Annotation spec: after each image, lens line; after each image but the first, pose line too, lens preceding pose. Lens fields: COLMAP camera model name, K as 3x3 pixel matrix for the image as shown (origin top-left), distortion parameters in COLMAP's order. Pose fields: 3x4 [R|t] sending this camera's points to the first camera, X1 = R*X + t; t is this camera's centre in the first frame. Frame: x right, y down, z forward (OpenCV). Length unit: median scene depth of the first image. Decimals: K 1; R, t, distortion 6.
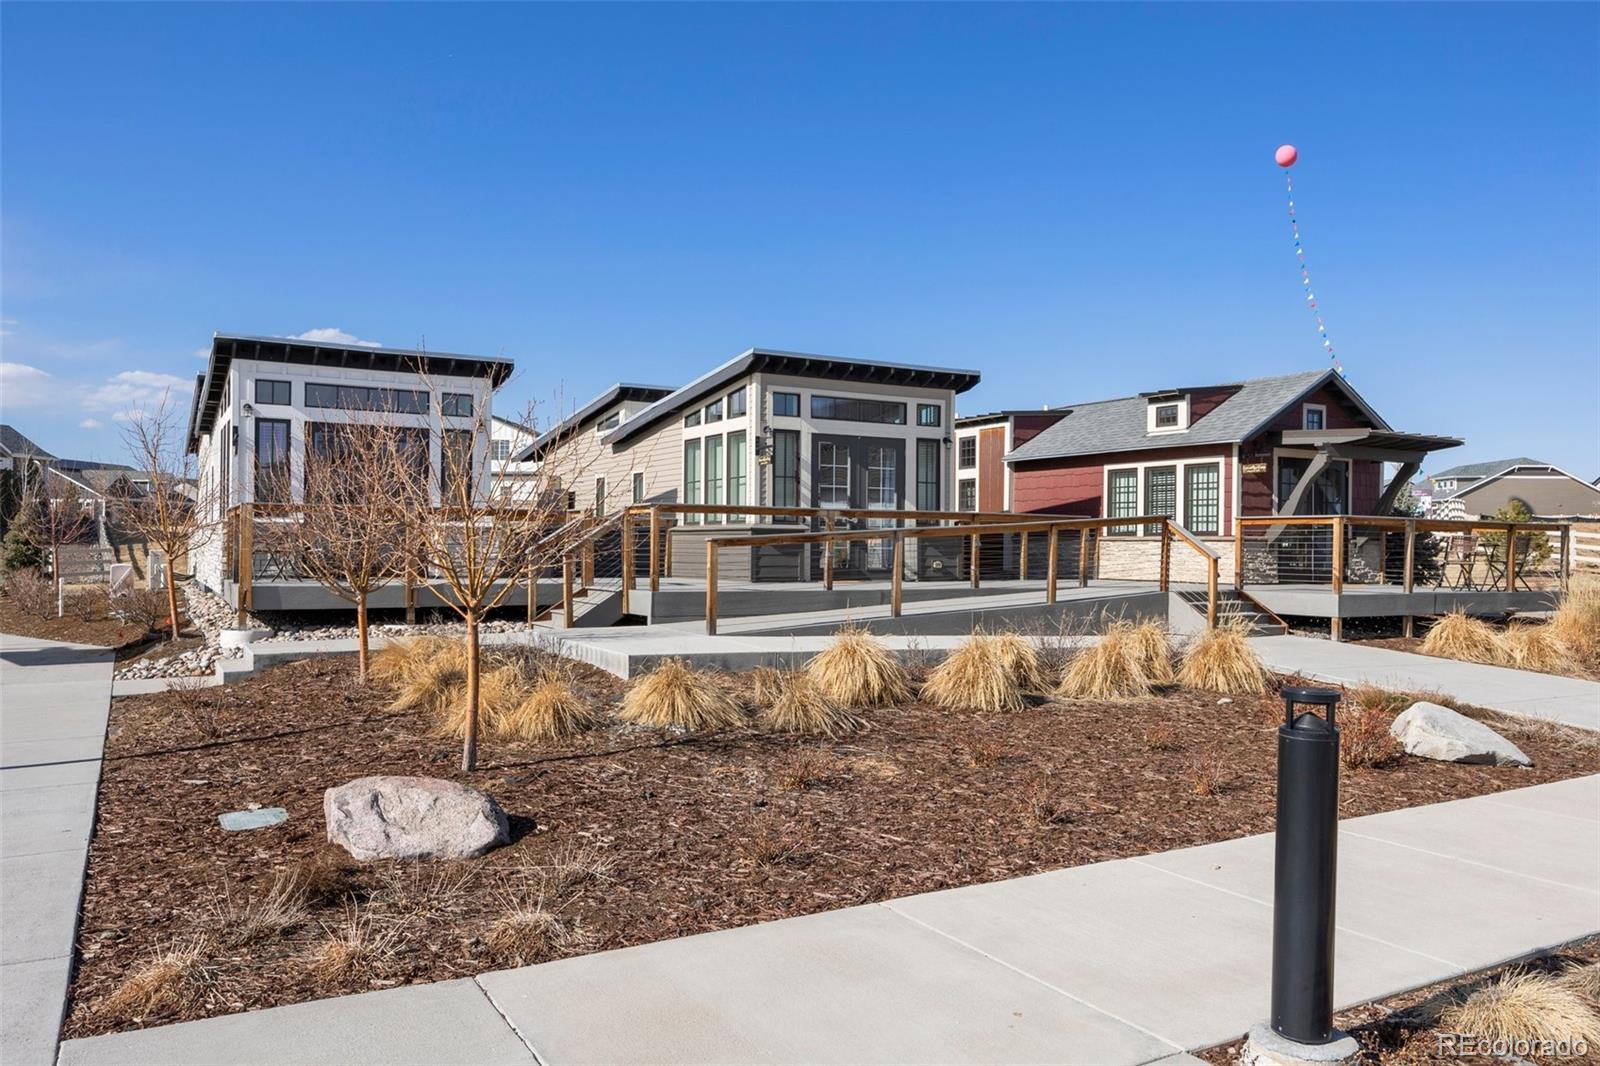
lens RADIAL K [[1137.4, 0, 800.0], [0, 1137.4, 533.0], [0, 0, 1]] dist [0.000884, 0.000495]
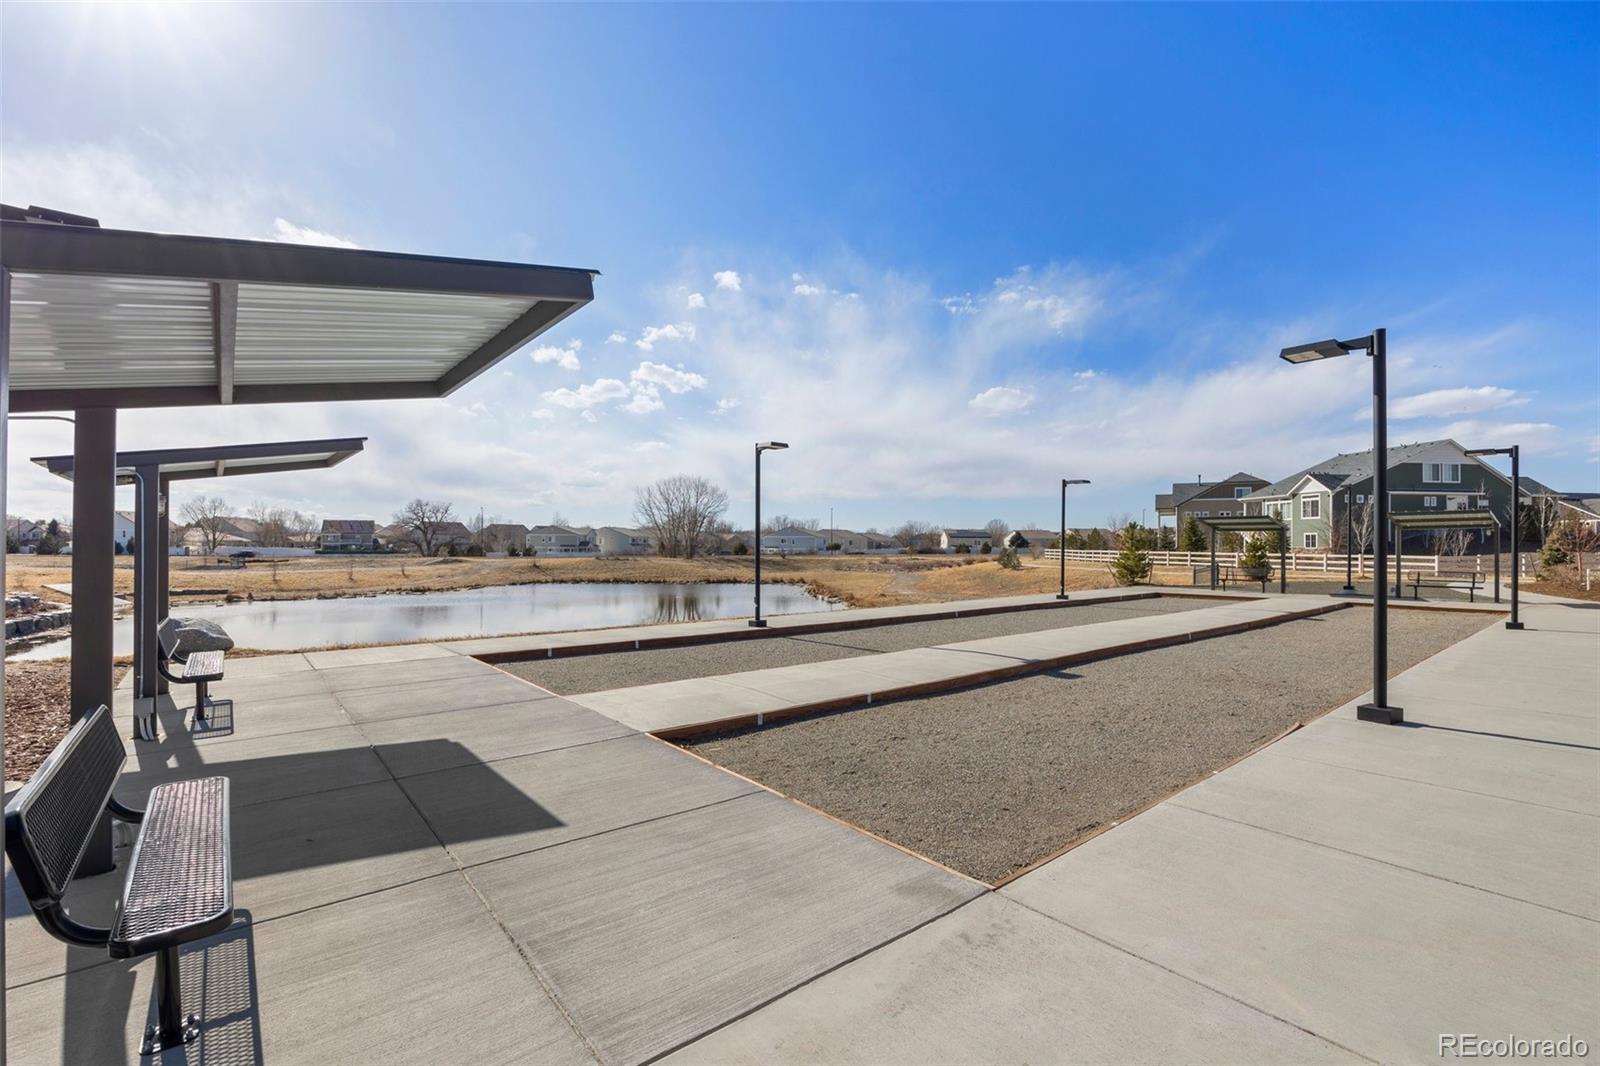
lens RADIAL K [[710.5, 0, 800.0], [0, 710.5, 533.0], [0, 0, 1]] dist [-0.000117, -0.000052]
pose [[0.176910, -0.020312, -0.984017, 0.101271], [0.002860, 0.999793, -0.020123, 0.000182], [0.984223, 0.000745, 0.176932, -0.181049]]
